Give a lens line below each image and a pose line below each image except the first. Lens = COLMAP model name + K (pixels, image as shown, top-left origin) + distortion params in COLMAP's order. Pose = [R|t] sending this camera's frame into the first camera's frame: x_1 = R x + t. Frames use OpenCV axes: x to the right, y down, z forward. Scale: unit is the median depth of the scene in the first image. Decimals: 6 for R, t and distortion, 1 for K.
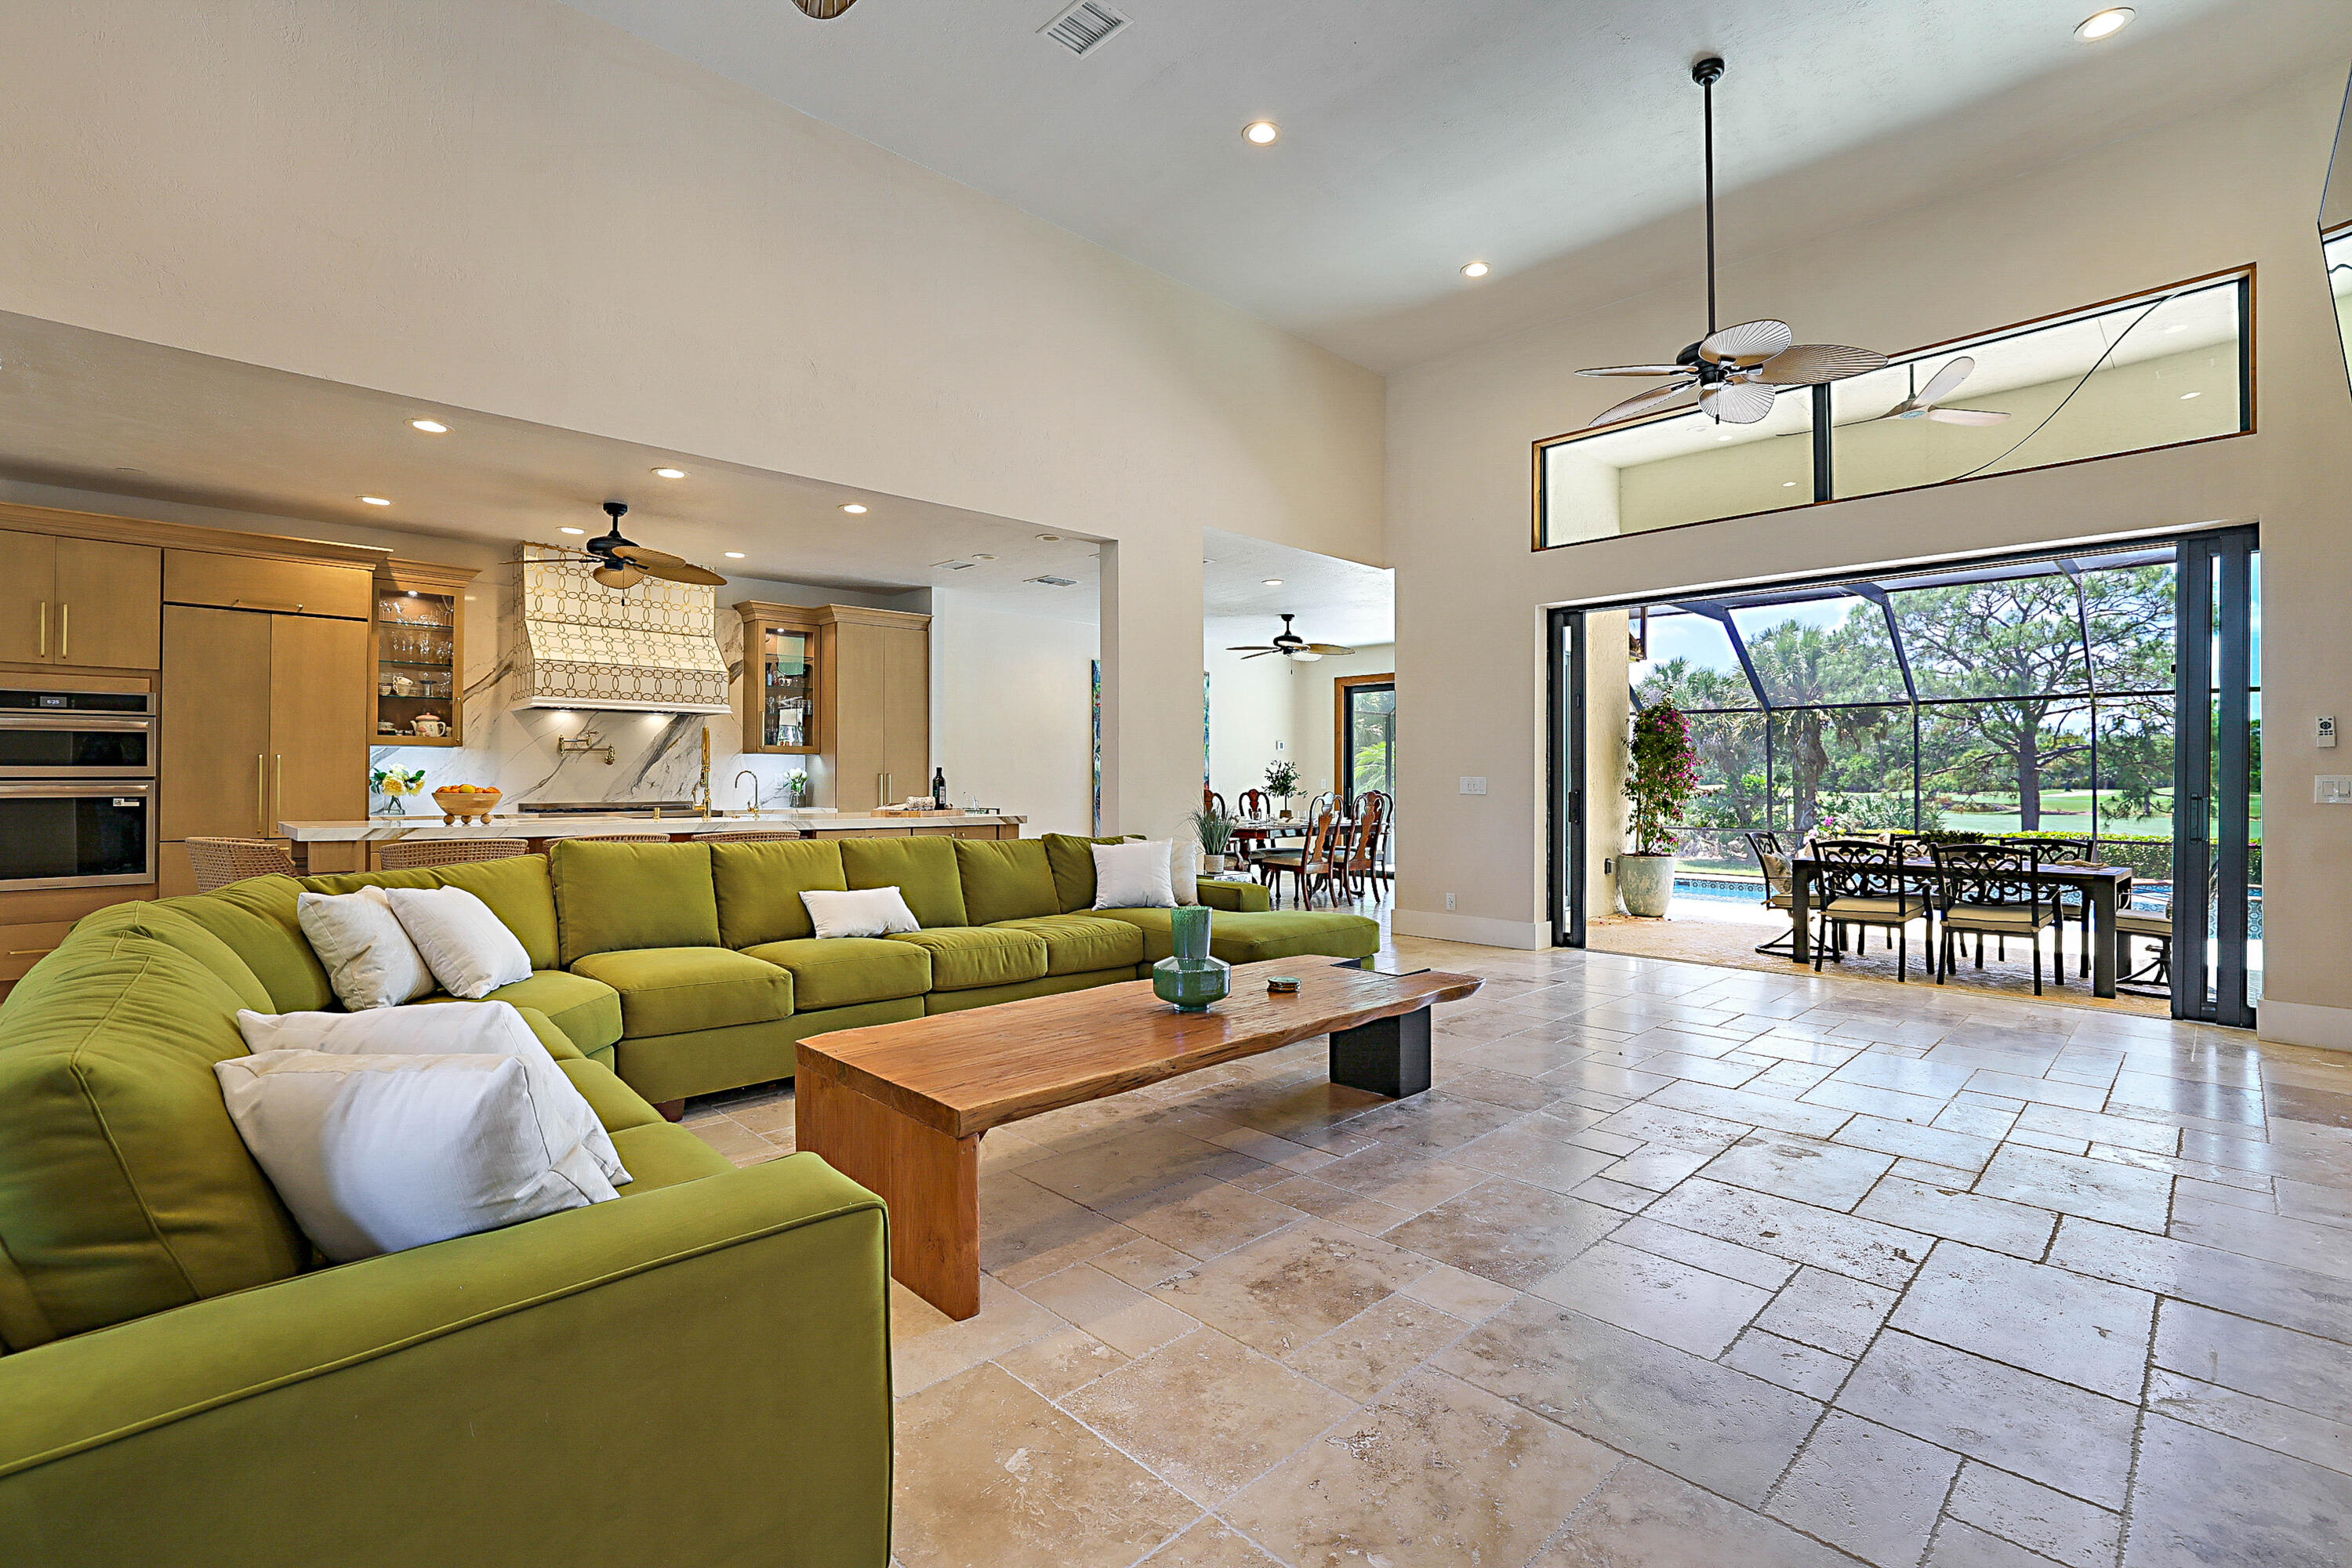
lens RADIAL K [[1043.2, 0, 1180.8], [0, 1043.2, 777.2], [0, 0, 1]] dist [-0.045363, 0.018690]
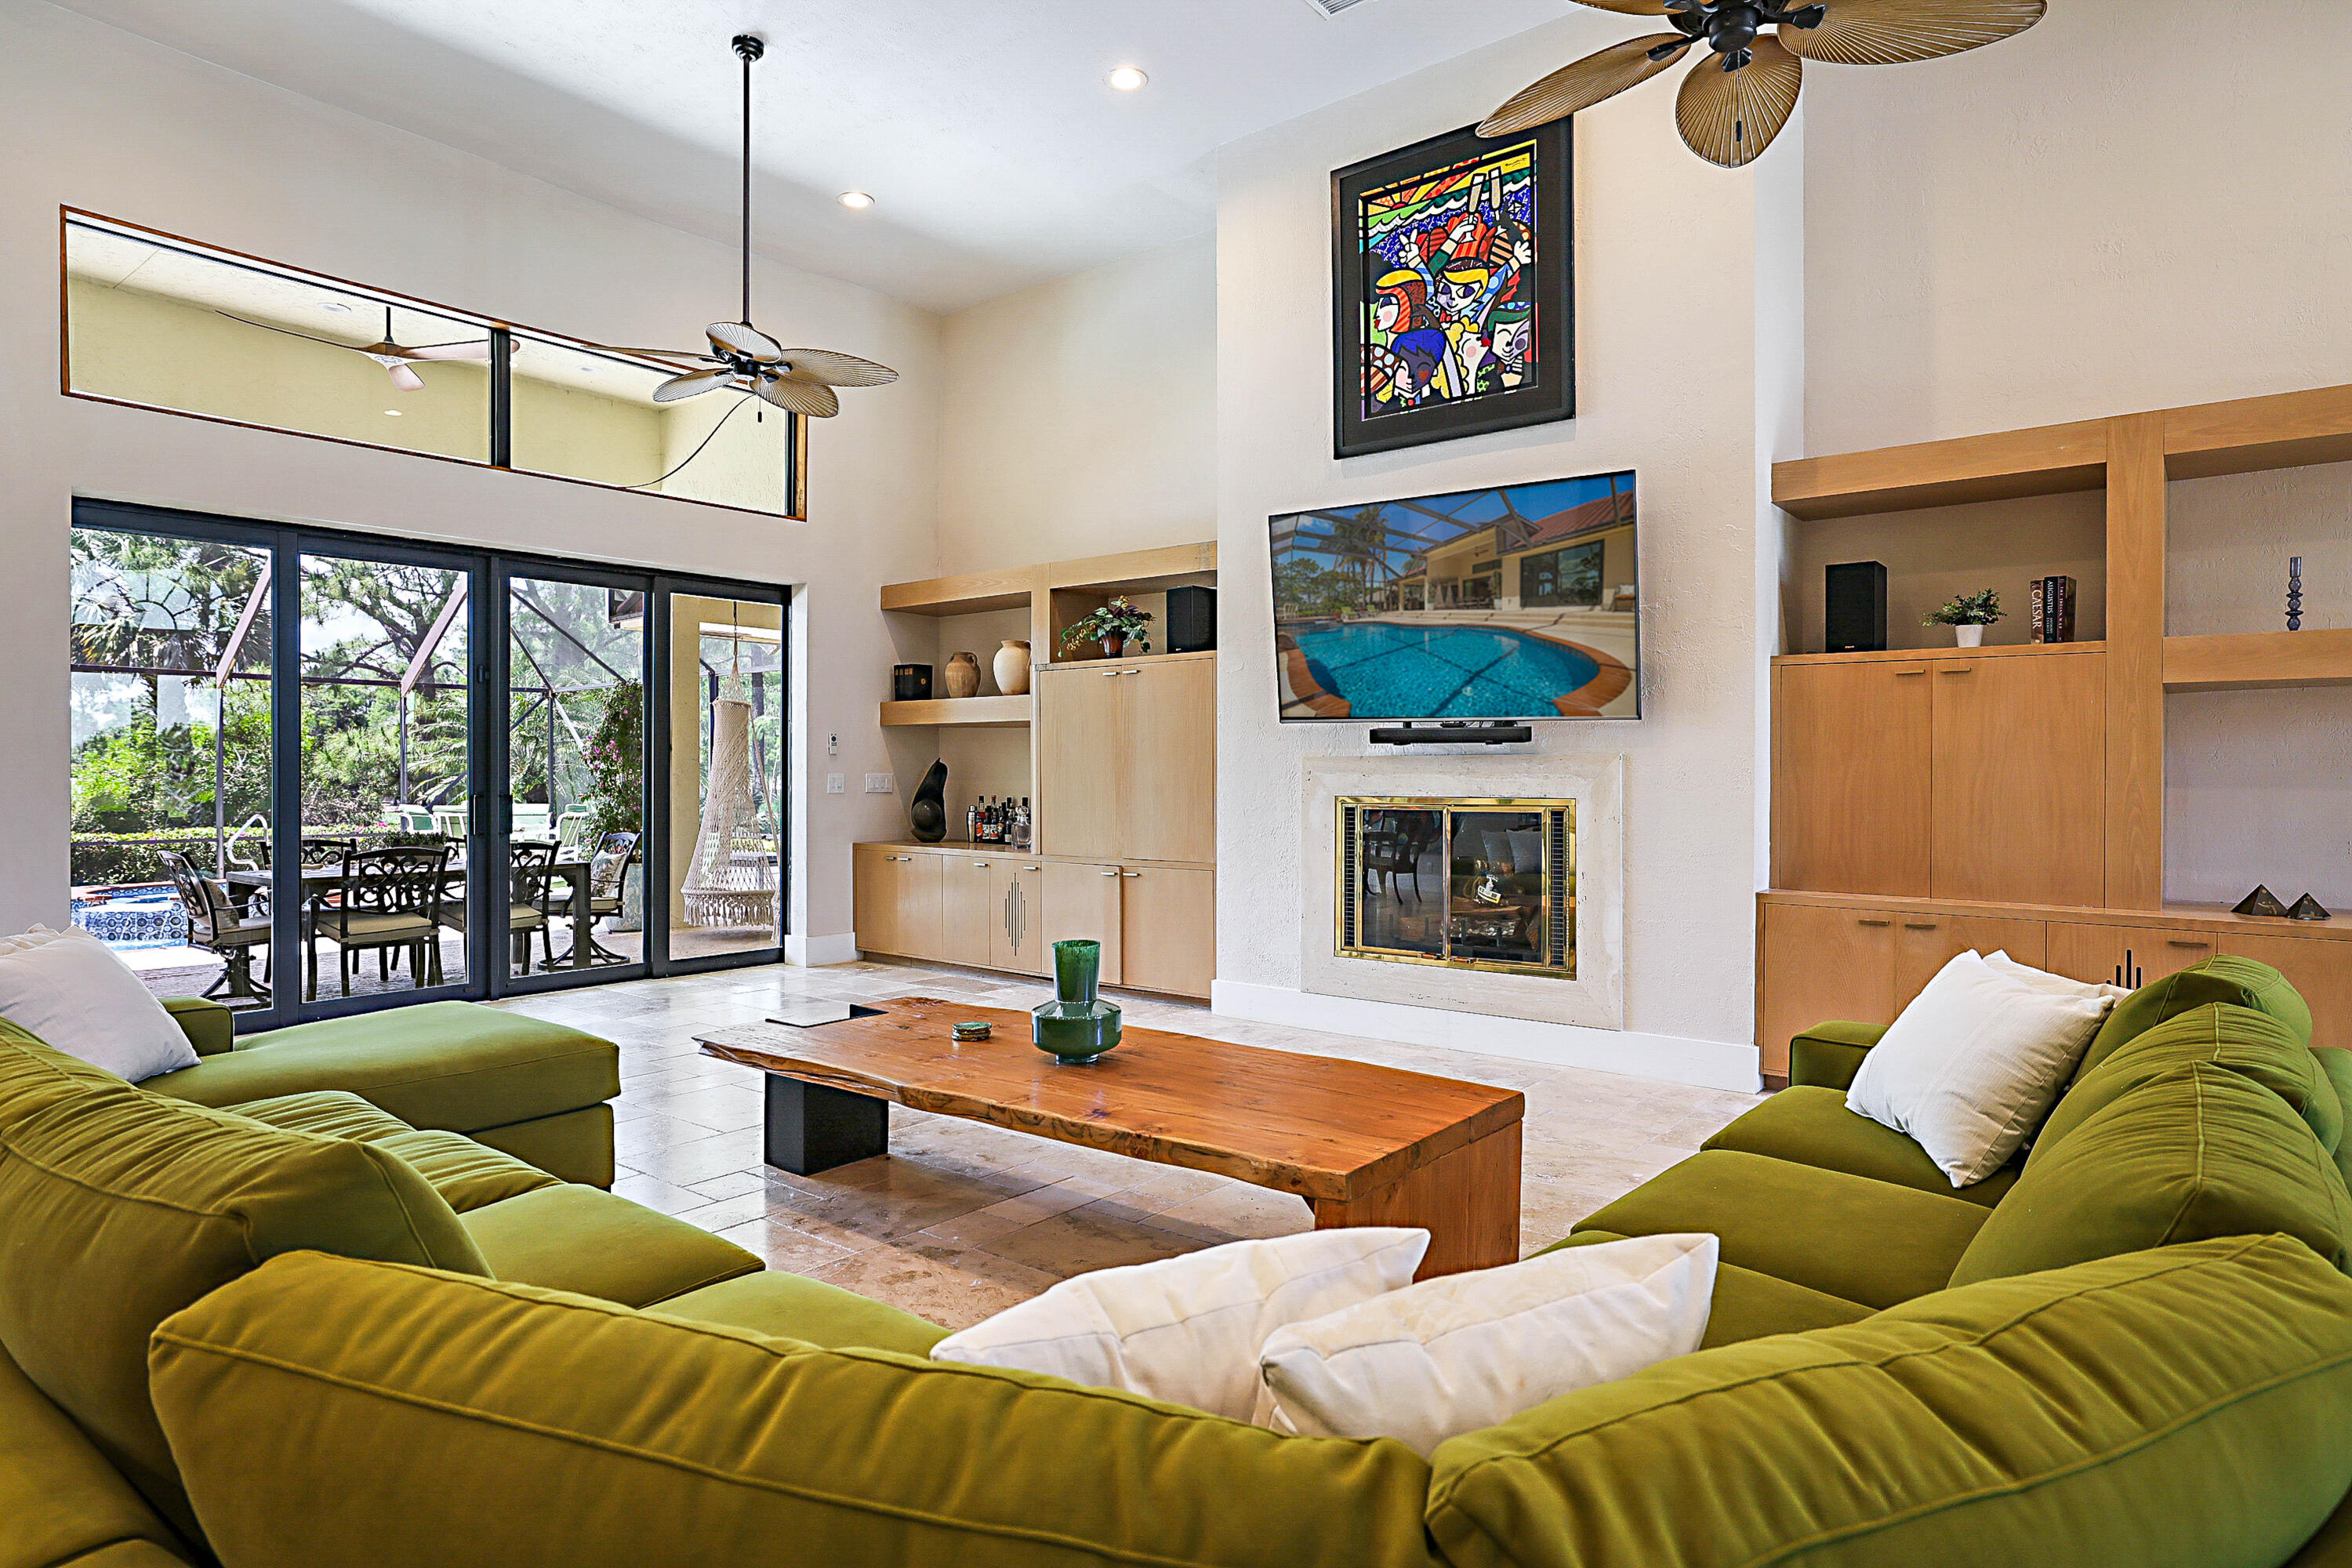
lens RADIAL K [[1317.3, 0, 1170.9], [0, 1317.3, 770.0], [0, 0, 1]] dist [-0.028830, 0.032198]
pose [[-0.121049, -0.004639, 0.992636, -0.524760], [-0.003653, 0.999984, 0.004228, -0.010591], [-0.992640, -0.003115, -0.121064, 0.512931]]
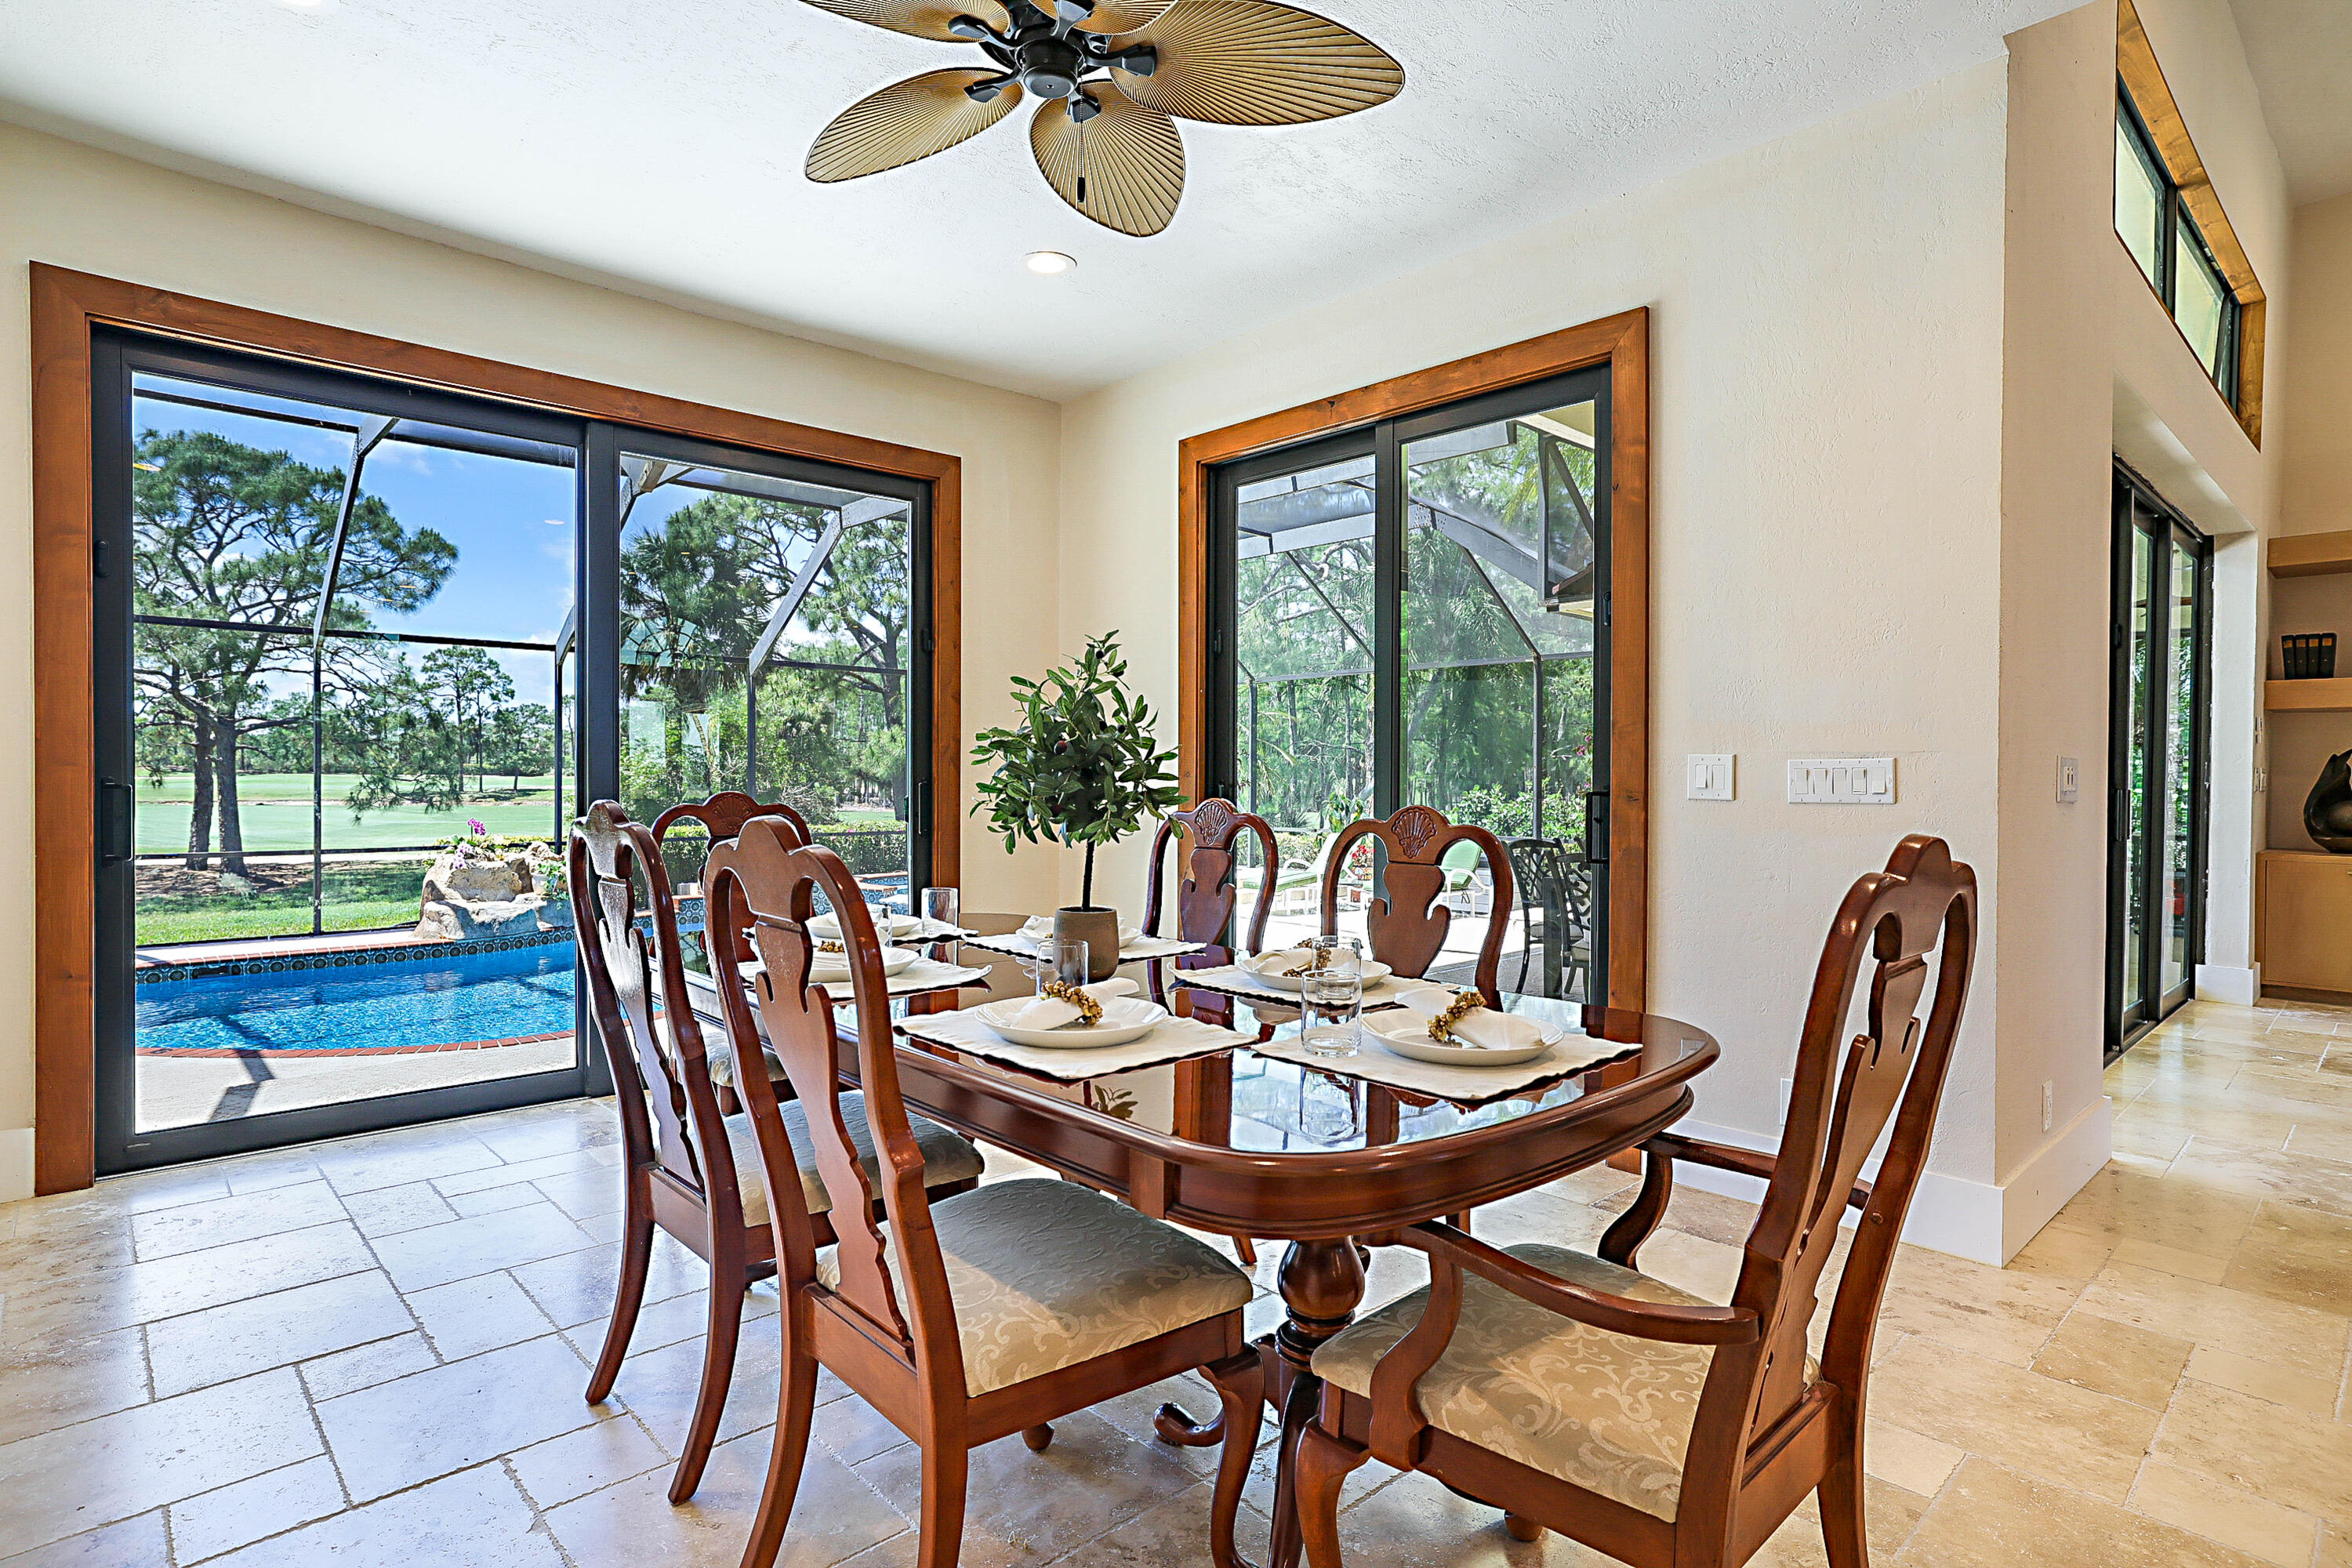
lens RADIAL K [[1216.1, 0, 1179.4], [0, 1216.1, 773.5], [0, 0, 1]] dist [-0.041522, 0.025546]
pose [[0.016978, -0.002100, 0.999854, -0.179126], [-0.010881, 0.999938, 0.002285, 0.011420], [-0.999797, -0.010918, 0.016954, 1.507876]]
